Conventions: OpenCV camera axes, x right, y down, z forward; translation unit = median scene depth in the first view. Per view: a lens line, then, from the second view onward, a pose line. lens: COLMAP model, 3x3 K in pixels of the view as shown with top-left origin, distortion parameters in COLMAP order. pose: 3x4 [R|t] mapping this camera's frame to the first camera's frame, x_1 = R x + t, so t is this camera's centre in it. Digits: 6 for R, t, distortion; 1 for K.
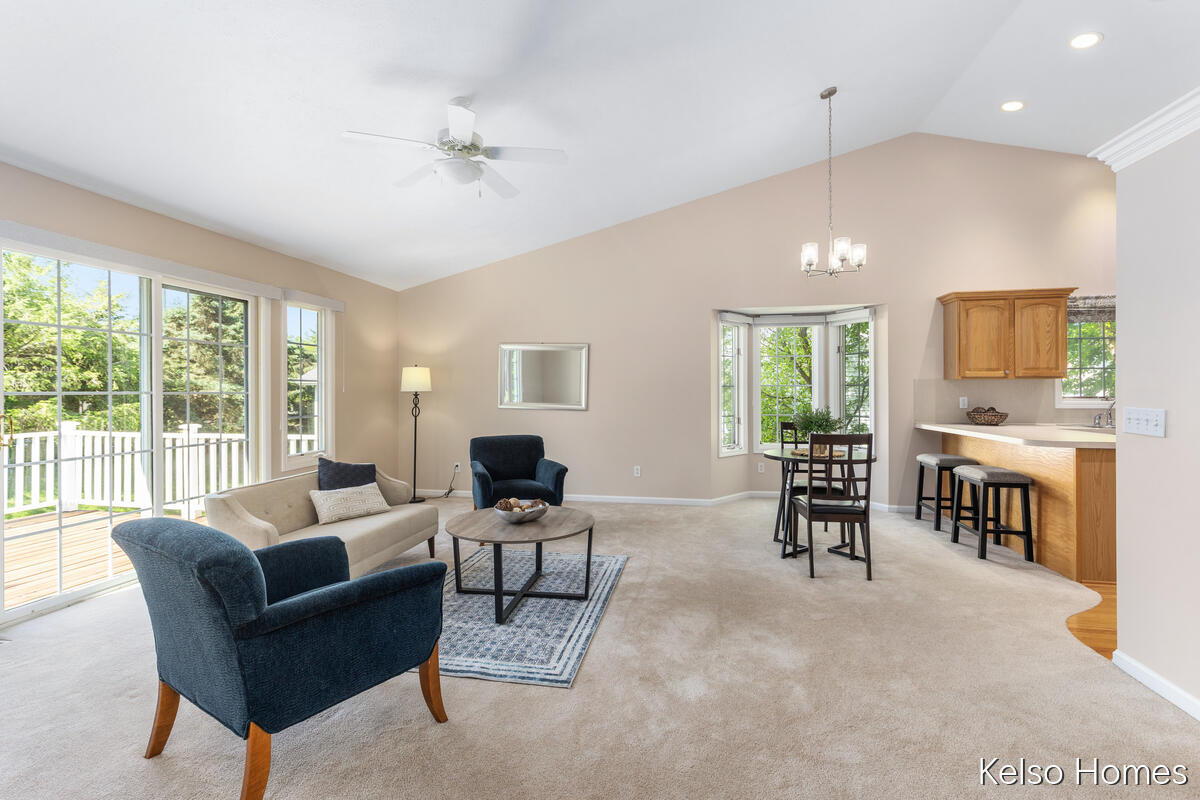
lens RADIAL K [[542.9, 0, 589.3], [0, 542.9, 394.2], [0, 0, 1]] dist [-0.002410, -0.001196]
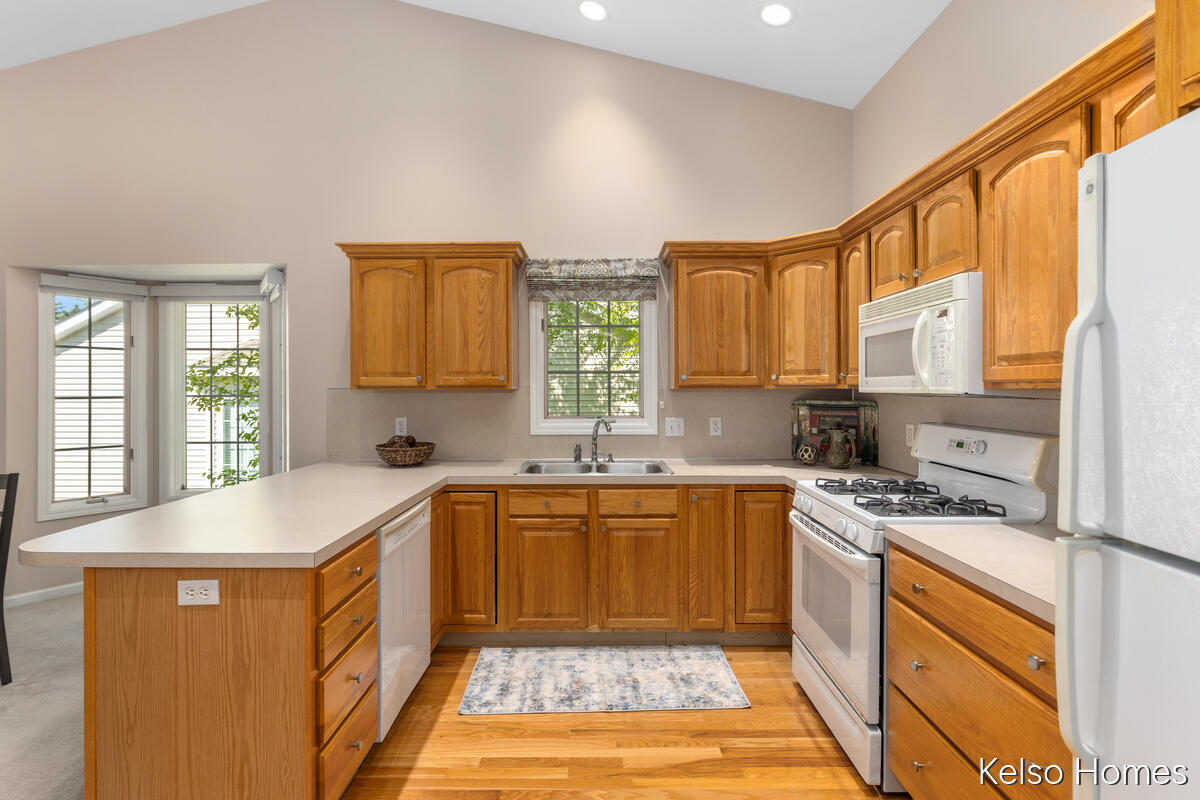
lens RADIAL K [[581.8, 0, 597.6], [0, 581.8, 387.1], [0, 0, 1]] dist [-0.006098, 0.000121]
pose [[0.982081, -0.000322, 0.188459, 0.853305], [0.001776, 0.999970, -0.007545, -0.026563], [-0.188451, 0.007745, 0.982052, 0.332477]]
